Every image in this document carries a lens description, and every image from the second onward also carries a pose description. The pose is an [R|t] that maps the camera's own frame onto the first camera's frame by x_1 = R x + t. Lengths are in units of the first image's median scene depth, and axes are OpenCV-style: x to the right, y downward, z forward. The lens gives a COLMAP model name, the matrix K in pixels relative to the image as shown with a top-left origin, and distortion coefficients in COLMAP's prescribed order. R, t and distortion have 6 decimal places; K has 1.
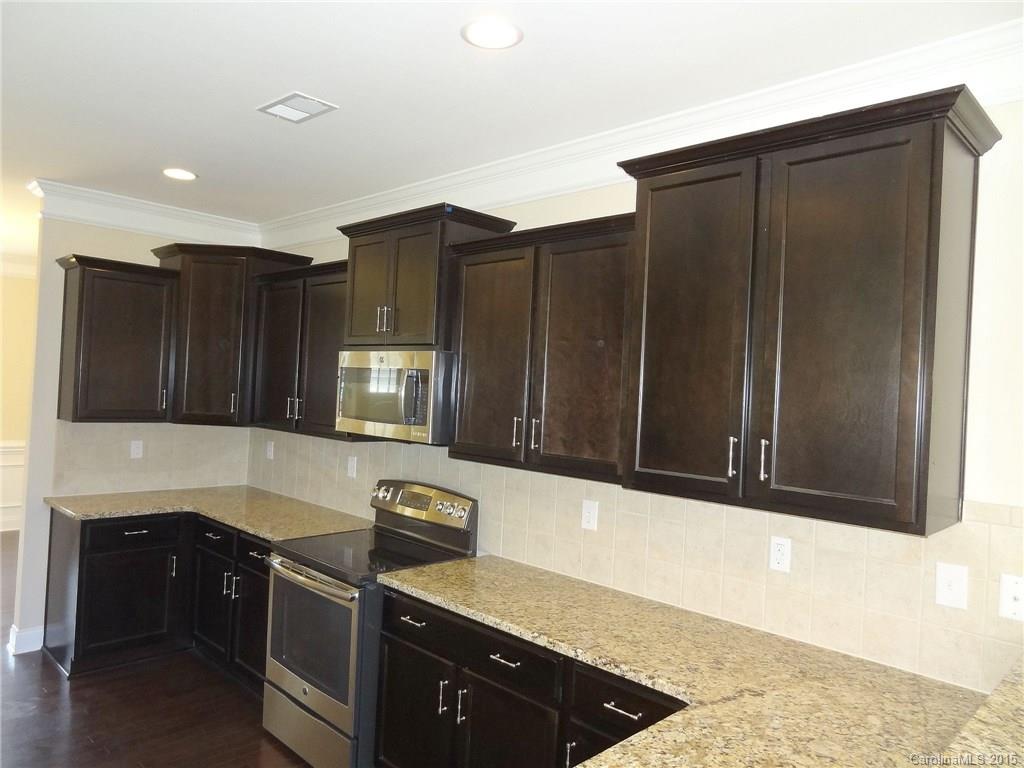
lens RADIAL K [[715.8, 0, 506.0], [0, 715.8, 382.7], [0, 0, 1]] dist [0.006469, -0.004237]
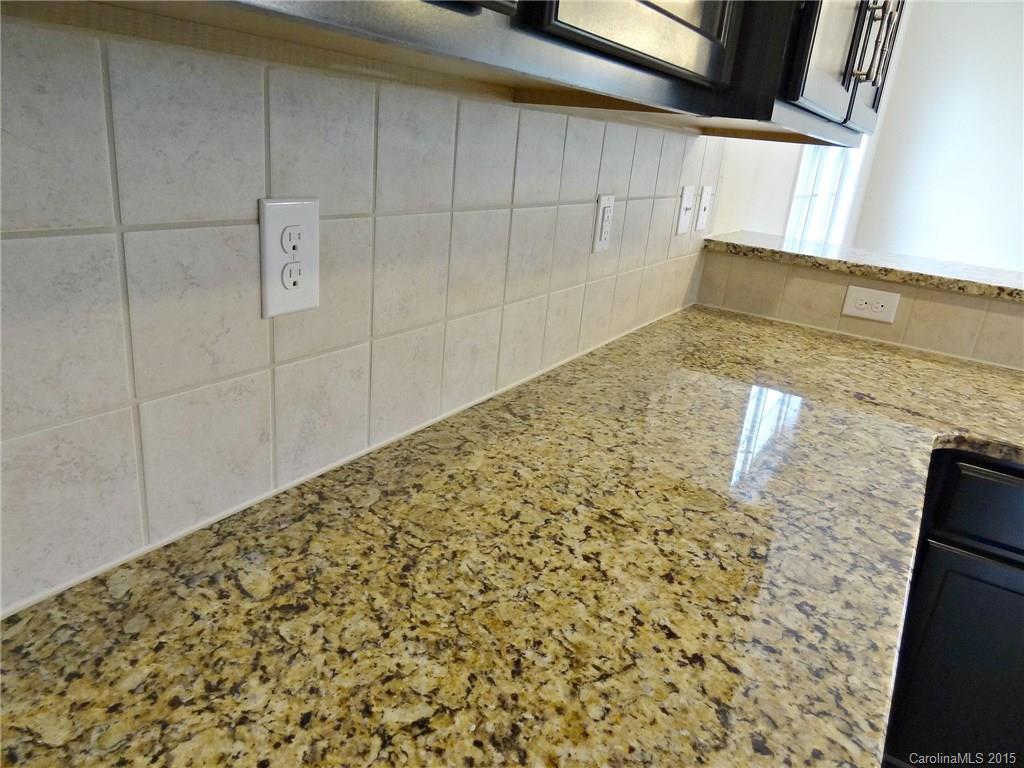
lens RADIAL K [[715.8, 0, 512.8], [0, 715.8, 384.4], [0, 0, 1]] dist [0.006469, -0.004237]
pose [[-0.211479, -0.389313, 0.896500, -0.141008], [-0.114279, 0.920803, 0.372909, 0.115852], [-0.970679, -0.023589, -0.239221, 0.933182]]
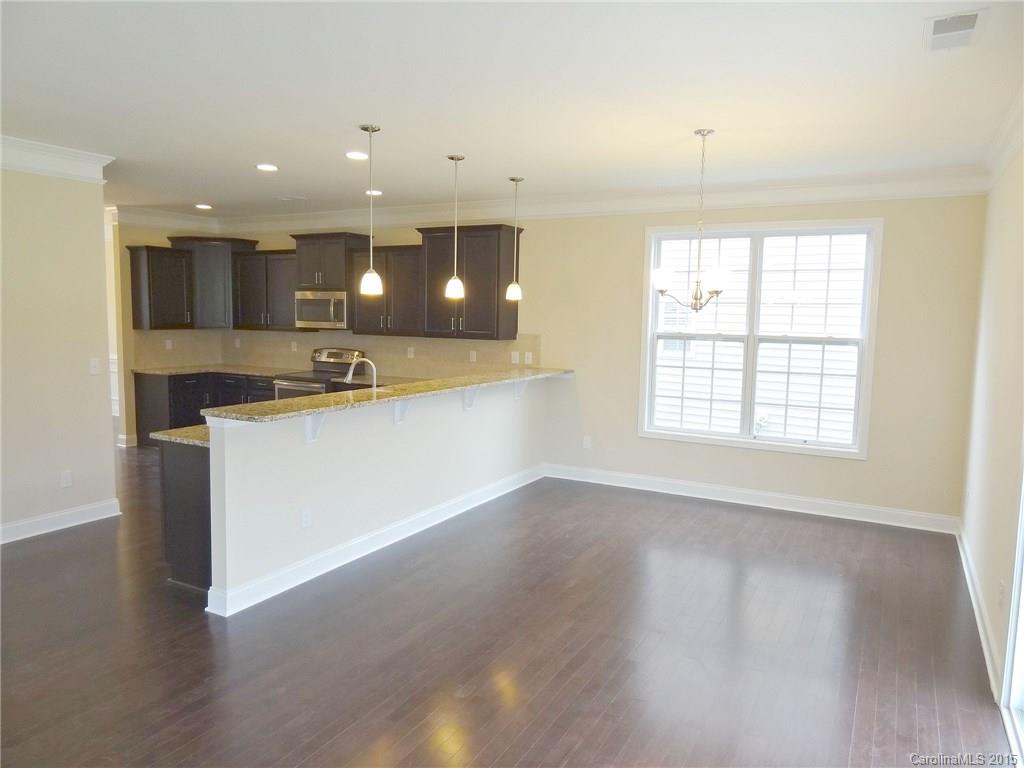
lens RADIAL K [[715.8, 0, 511.2], [0, 715.8, 382.6], [0, 0, 1]] dist [0.006469, -0.004237]
pose [[0.961897, -0.060386, 0.266659, -0.228485], [0.028742, 0.992234, 0.121017, -0.015641], [-0.271896, -0.108742, 0.956163, -1.581351]]
